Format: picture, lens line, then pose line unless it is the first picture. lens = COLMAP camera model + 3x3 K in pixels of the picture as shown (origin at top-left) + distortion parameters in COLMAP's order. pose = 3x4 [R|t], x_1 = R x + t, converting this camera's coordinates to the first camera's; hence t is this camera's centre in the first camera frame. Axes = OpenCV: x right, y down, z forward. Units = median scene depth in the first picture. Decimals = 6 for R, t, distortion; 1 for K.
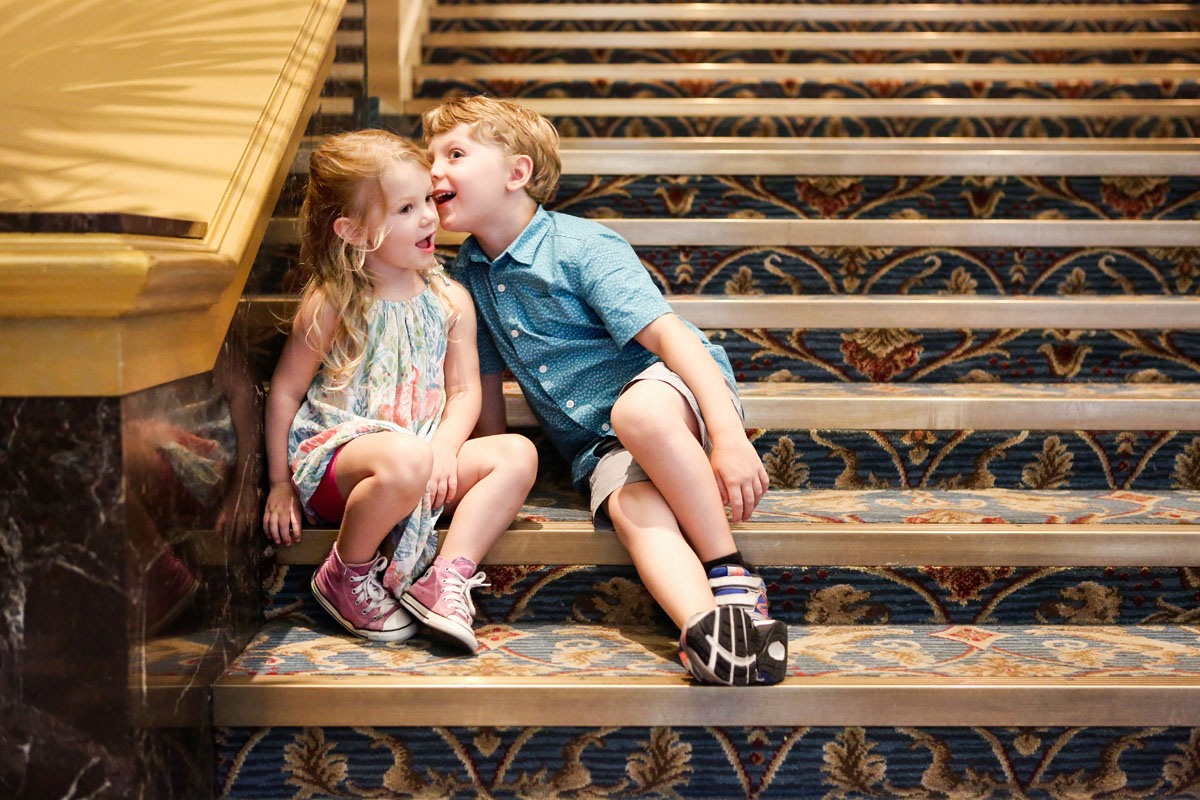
lens RADIAL K [[1585.2, 0, 600.0], [0, 1585.2, 400.0], [0, 0, 1]] dist [-0.012767, 0.102410]
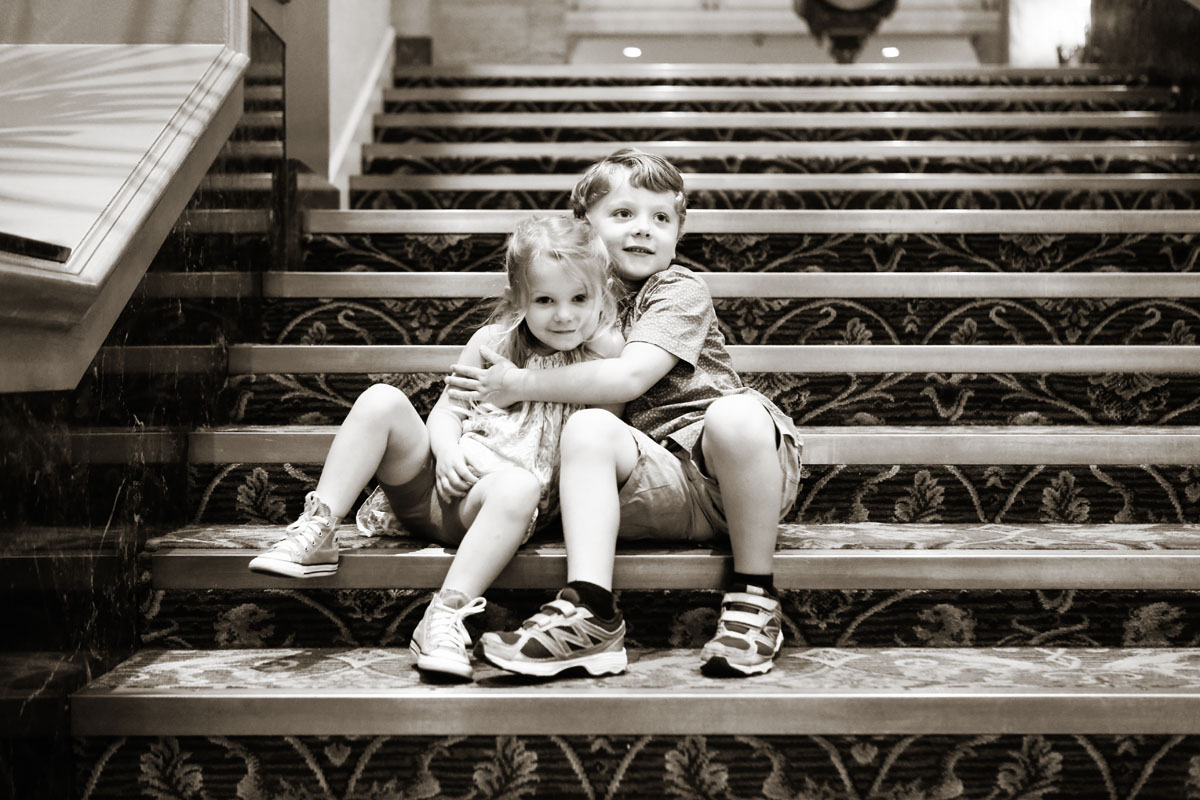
lens RADIAL K [[1585.2, 0, 600.0], [0, 1585.2, 400.0], [0, 0, 1]] dist [-0.012767, 0.102410]
pose [[0.999993, -0.003521, -0.001533, 0.086523], [0.003419, 0.998067, -0.062052, 0.044957], [0.001748, 0.062047, 0.998072, -0.034649]]
